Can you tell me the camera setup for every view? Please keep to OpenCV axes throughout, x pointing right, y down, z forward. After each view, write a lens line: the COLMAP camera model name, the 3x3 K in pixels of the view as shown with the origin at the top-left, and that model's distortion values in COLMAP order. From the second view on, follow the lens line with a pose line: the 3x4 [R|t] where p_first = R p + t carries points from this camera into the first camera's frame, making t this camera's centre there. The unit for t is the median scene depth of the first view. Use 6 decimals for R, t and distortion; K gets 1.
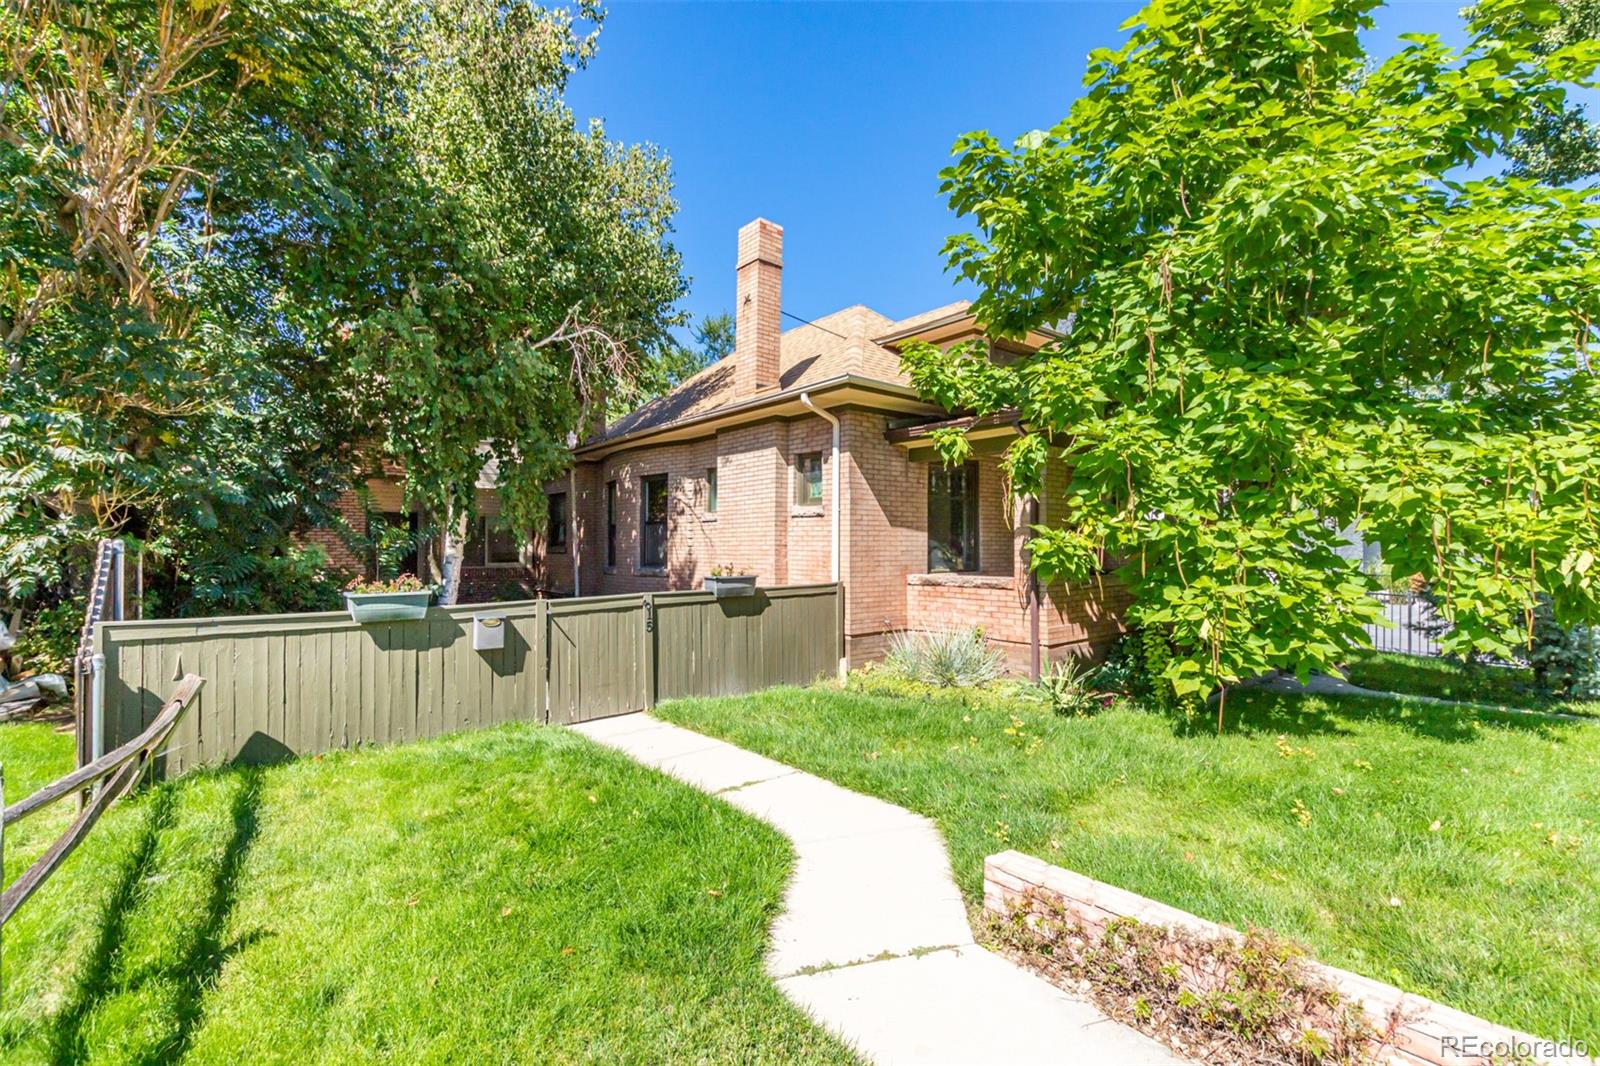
lens RADIAL K [[739.5, 0, 802.9], [0, 739.5, 544.3], [0, 0, 1]] dist [0.010130, -0.005548]
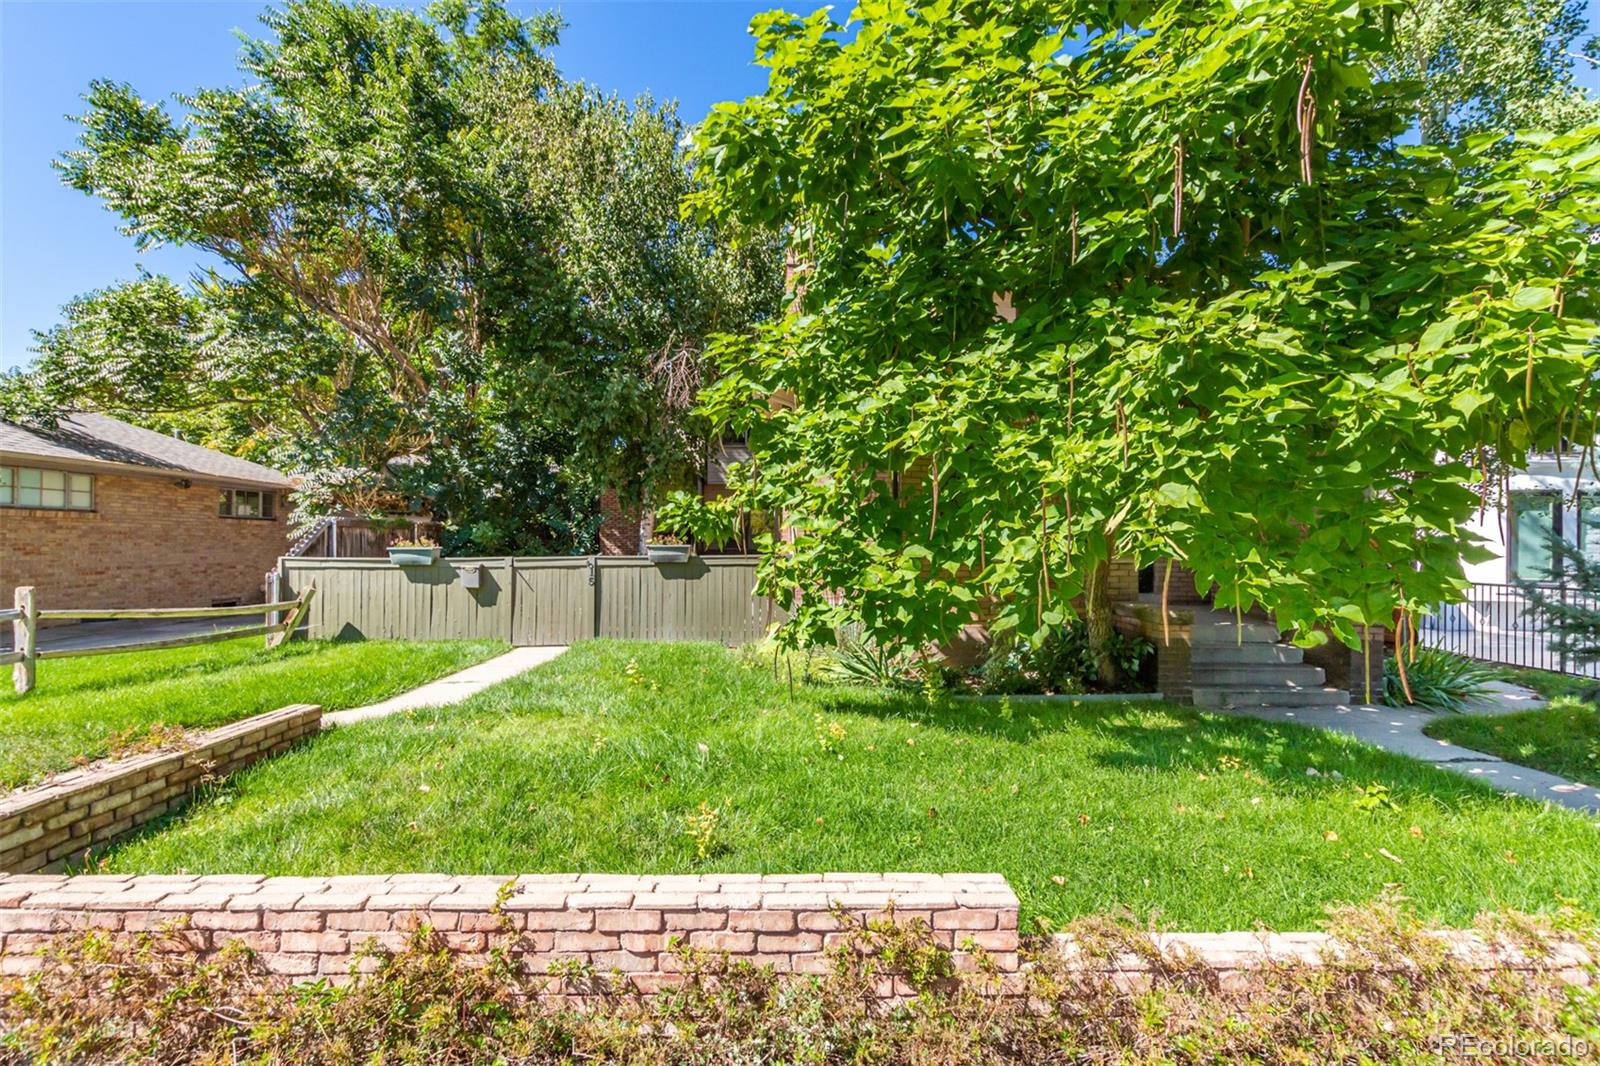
lens RADIAL K [[739.5, 0, 805.6], [0, 739.5, 540.5], [0, 0, 1]] dist [0.010130, -0.005548]
pose [[0.801454, 0.002483, -0.598051, 0.836044], [-0.004936, 0.999985, -0.002464, 0.036628], [0.598036, 0.004927, 0.801454, 0.153725]]
